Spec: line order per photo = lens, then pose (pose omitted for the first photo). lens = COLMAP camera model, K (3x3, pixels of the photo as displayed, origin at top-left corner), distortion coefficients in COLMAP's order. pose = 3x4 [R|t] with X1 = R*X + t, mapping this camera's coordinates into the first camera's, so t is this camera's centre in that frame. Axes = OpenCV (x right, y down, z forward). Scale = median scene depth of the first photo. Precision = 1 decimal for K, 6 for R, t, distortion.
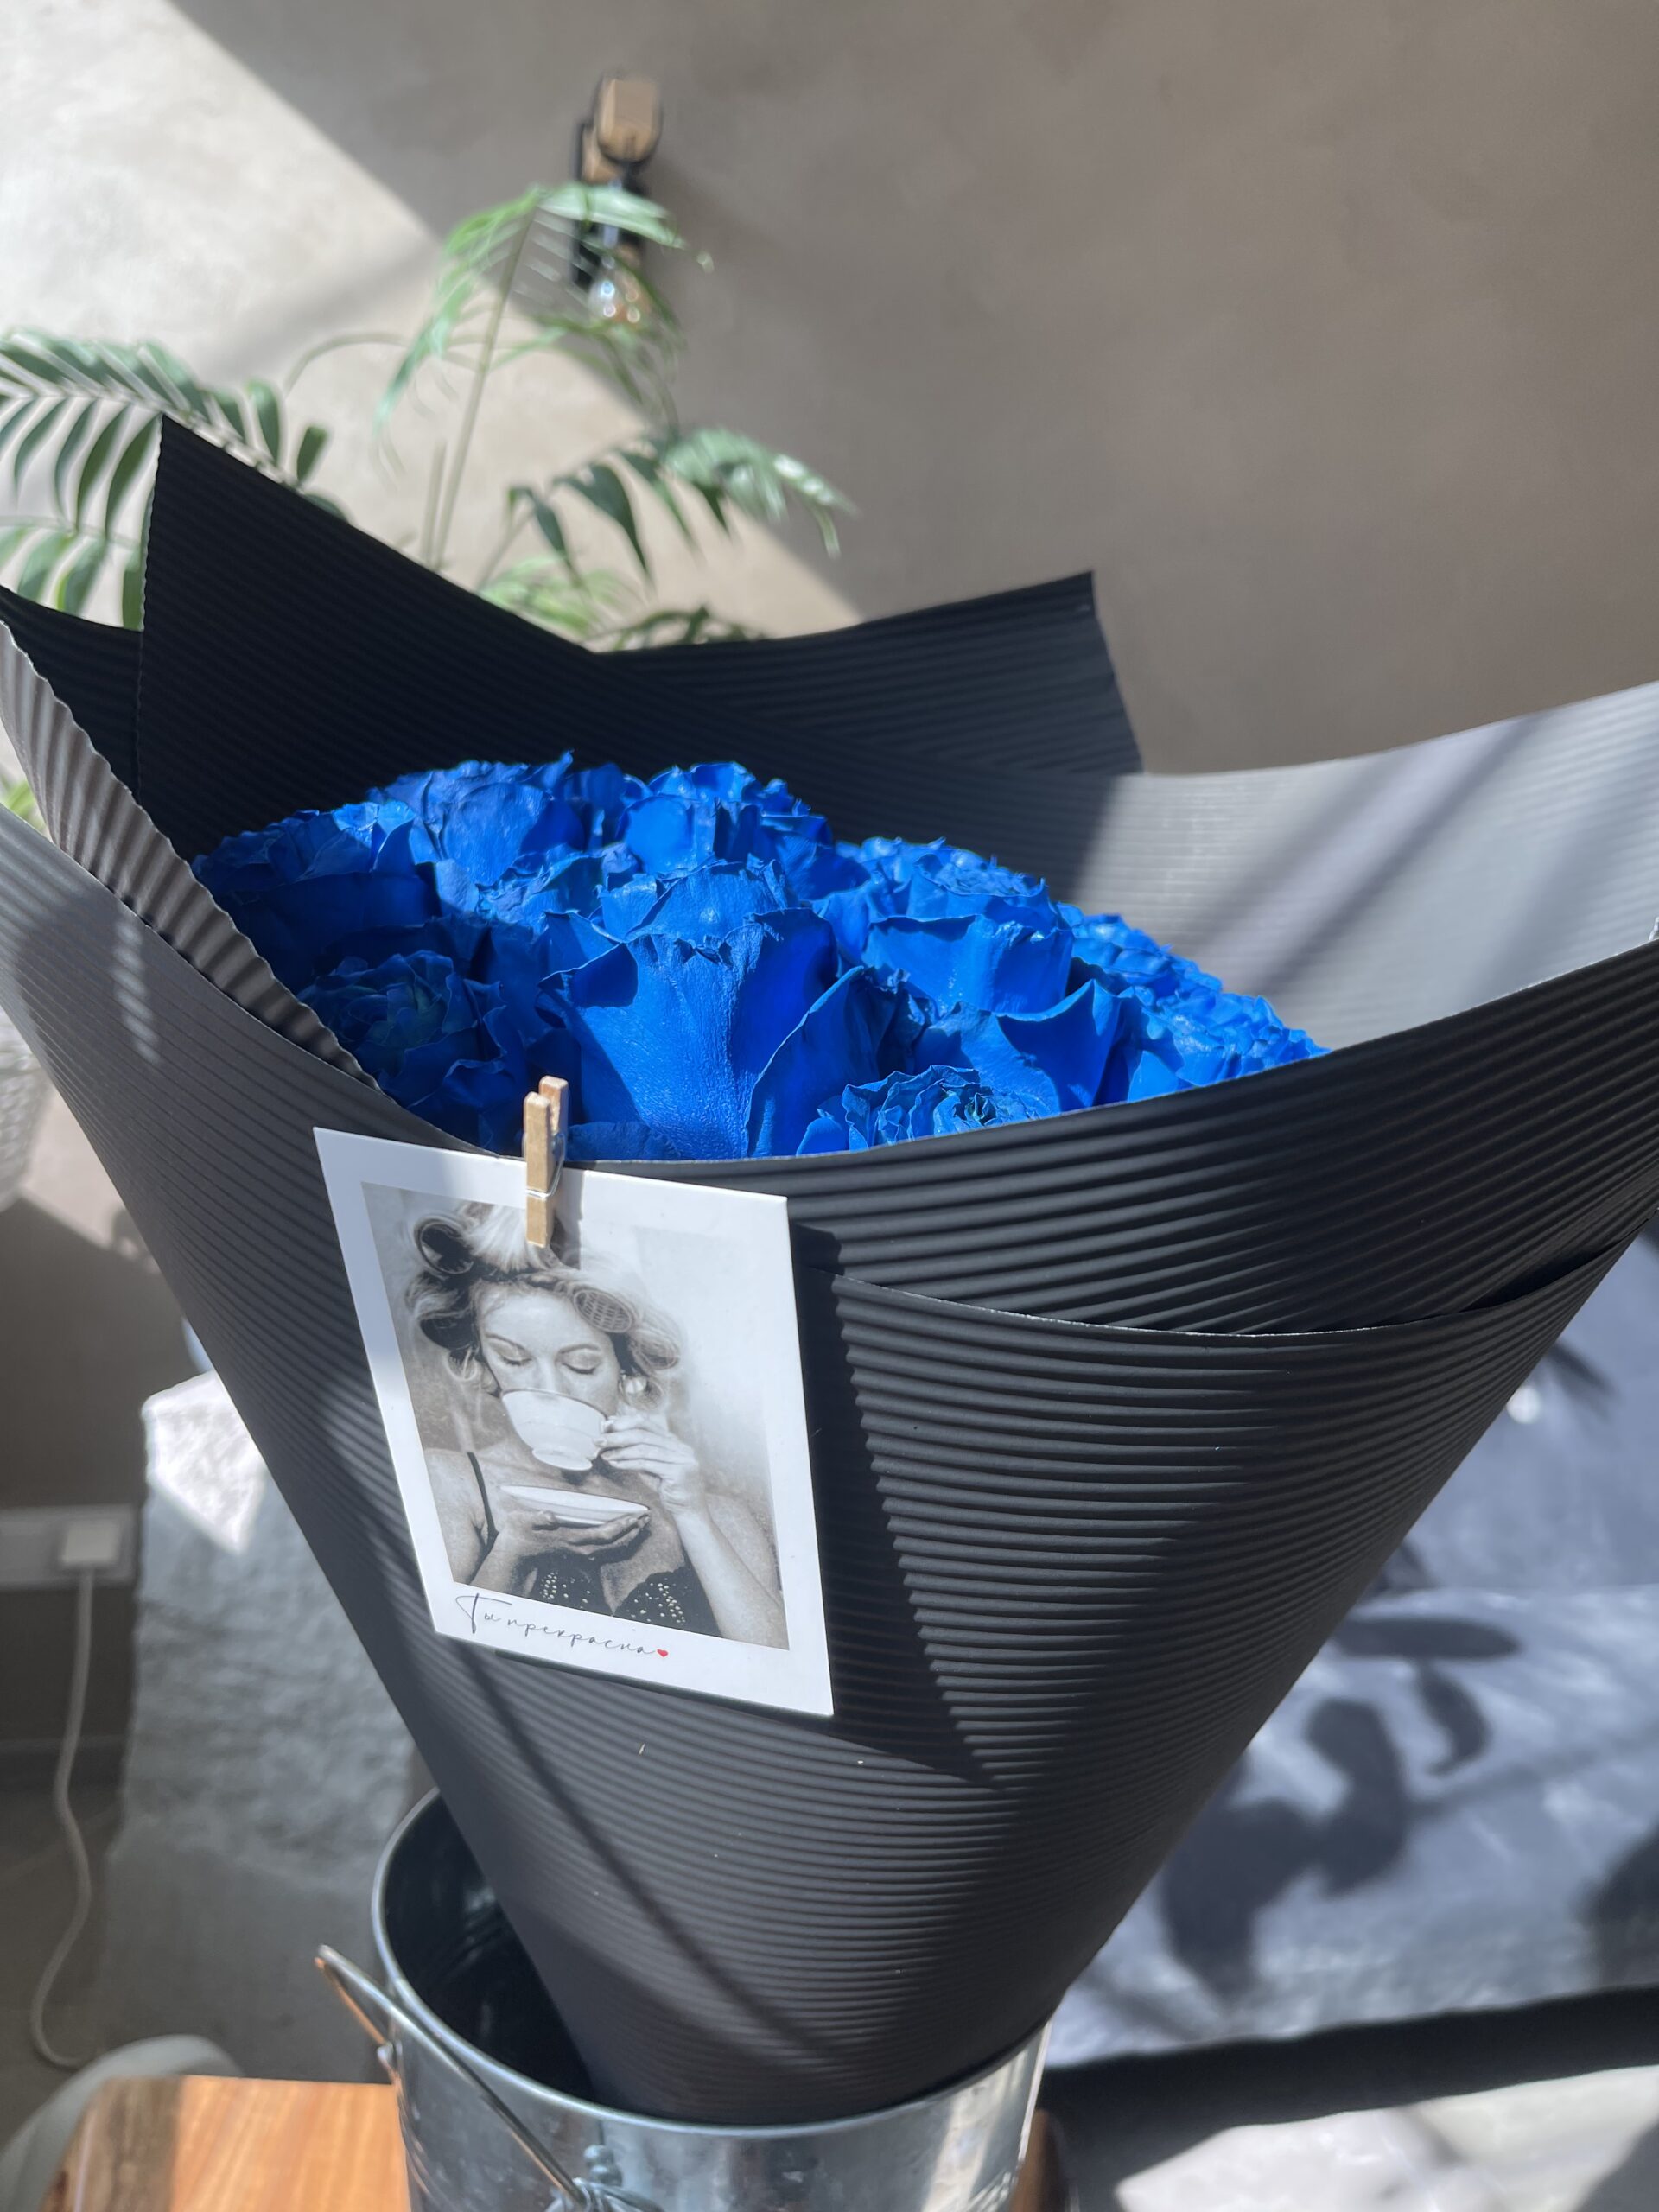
lens RADIAL K [[1704.9, 0, 837.4], [0, 1704.9, 1091.8], [0, 0, 1]] dist [0.031151, -0.057926]
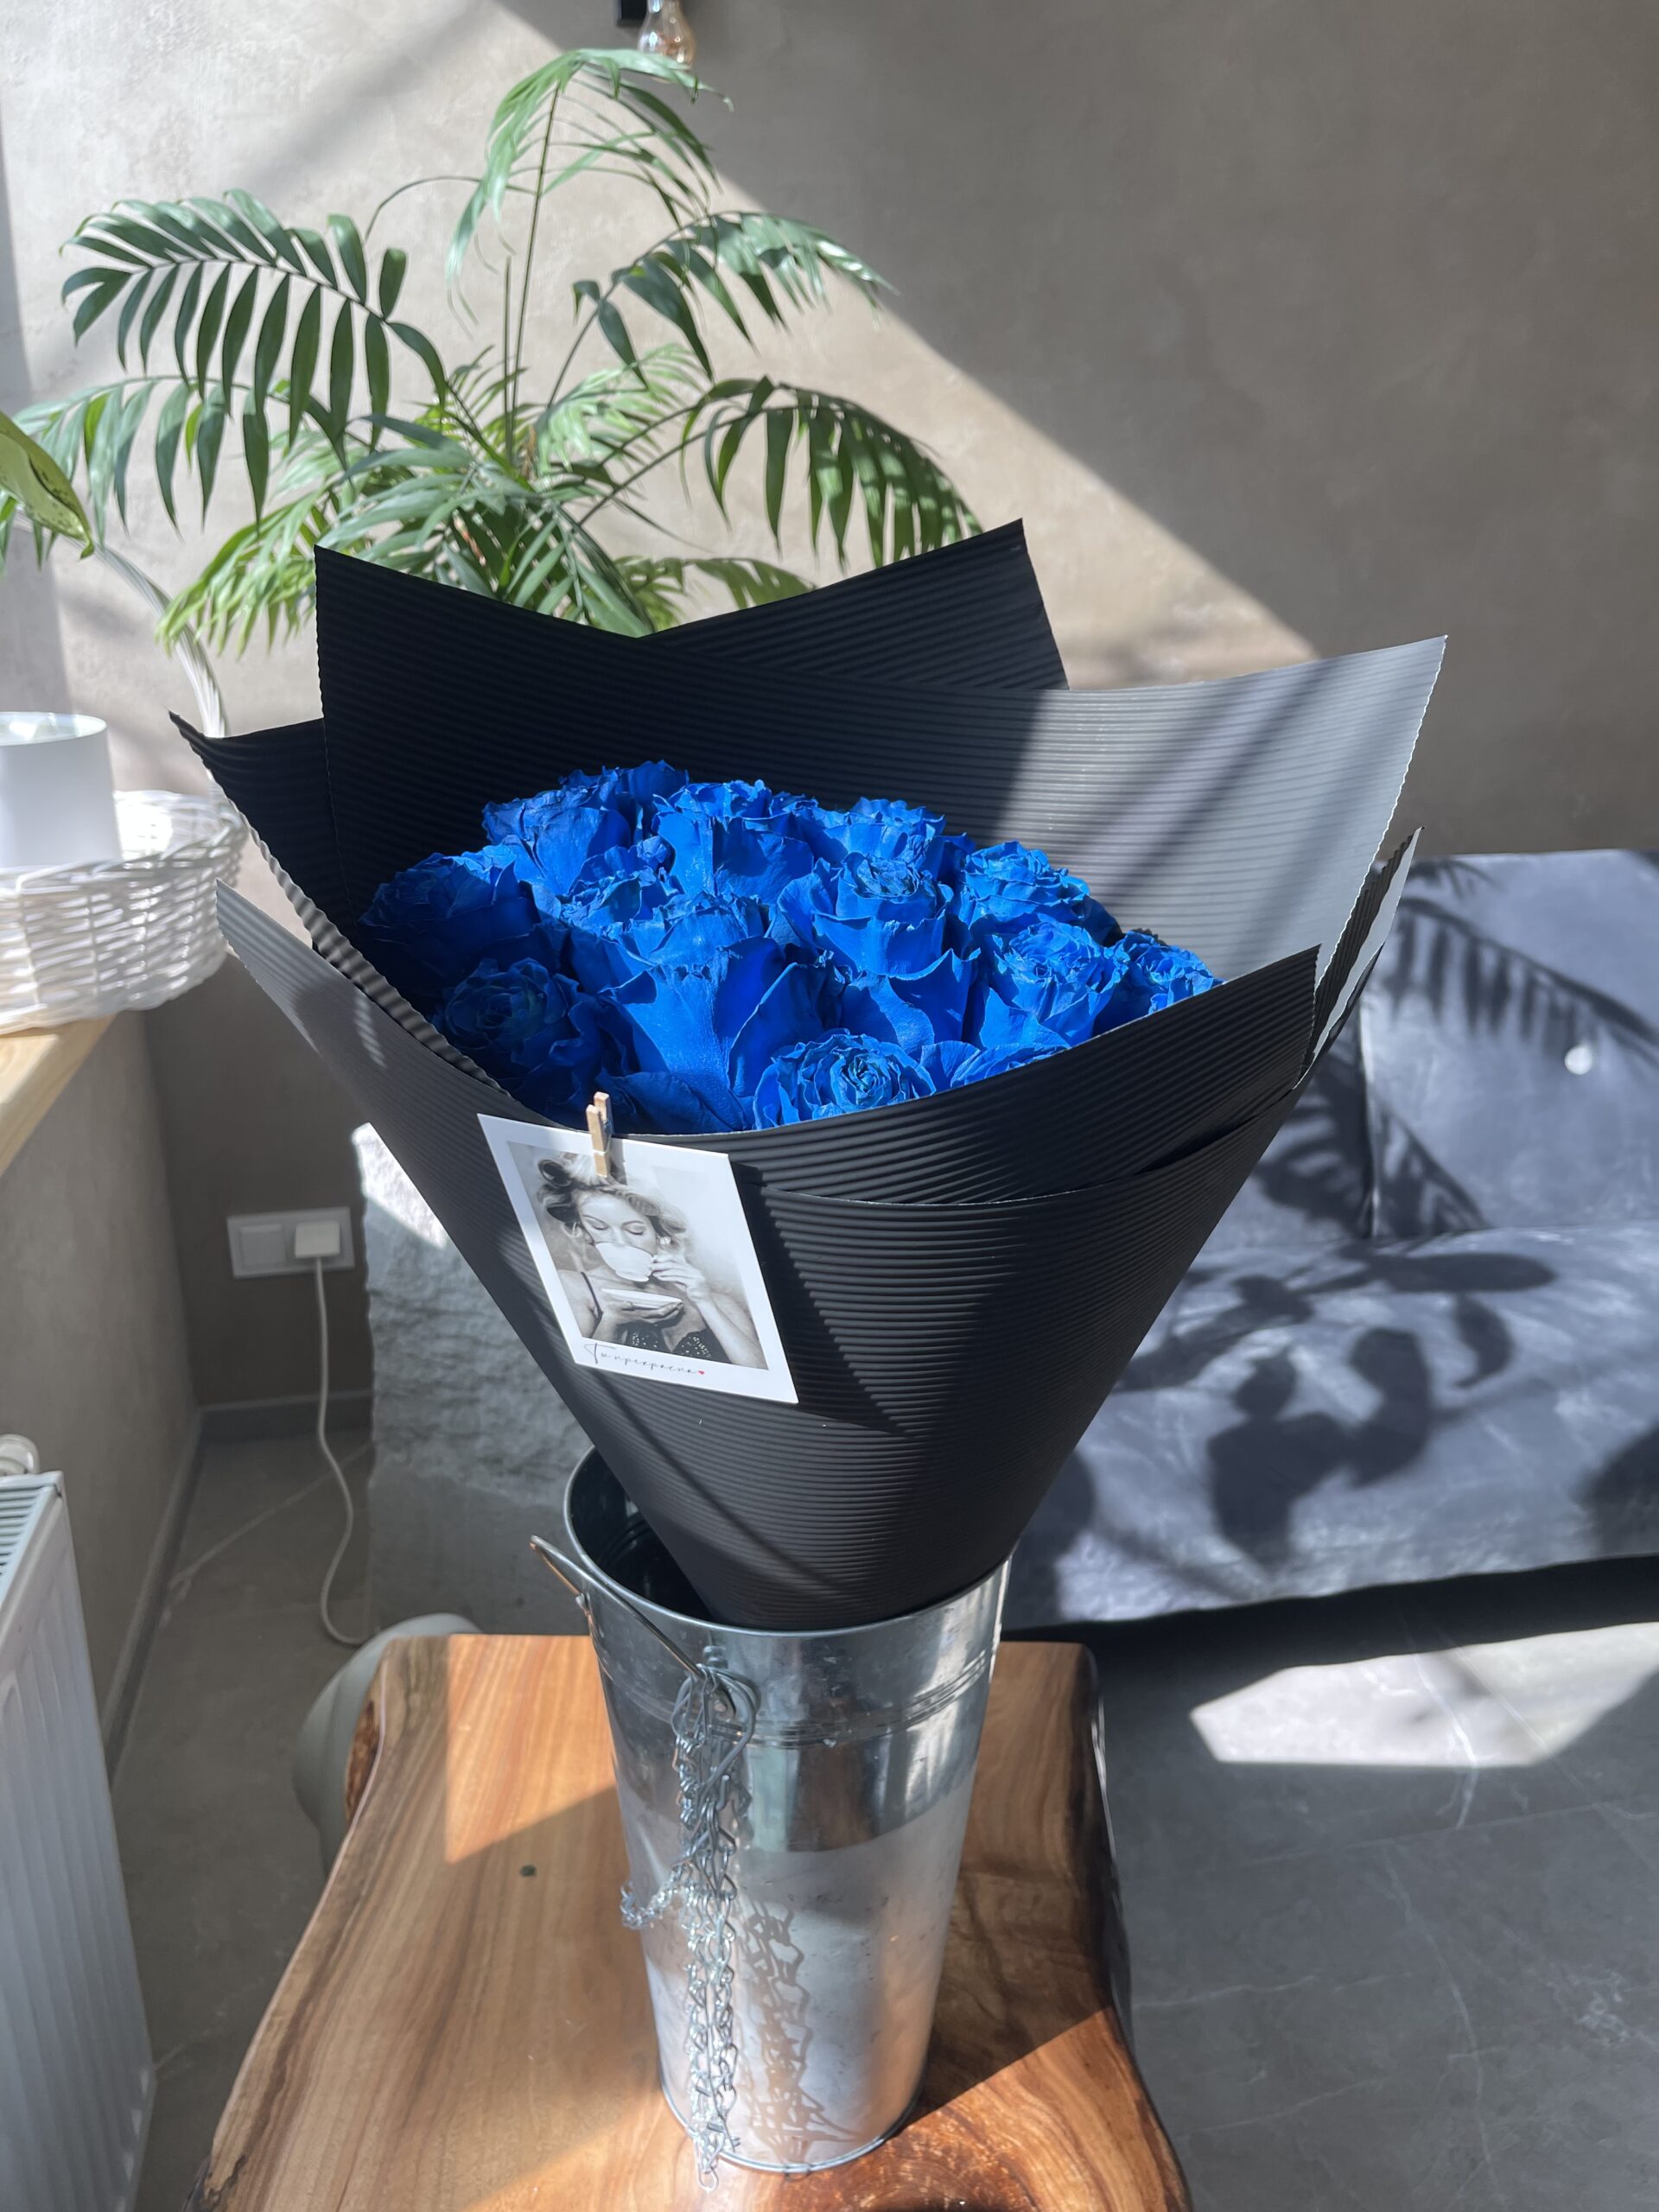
lens RADIAL K [[1704.9, 0, 842.2], [0, 1704.9, 1095.1], [0, 0, 1]] dist [0.031151, -0.057926]
pose [[0.994992, -0.047553, -0.087923, 0.130197], [0.064576, 0.977198, 0.202272, -0.184458], [0.076300, -0.206937, 0.975374, -0.399594]]
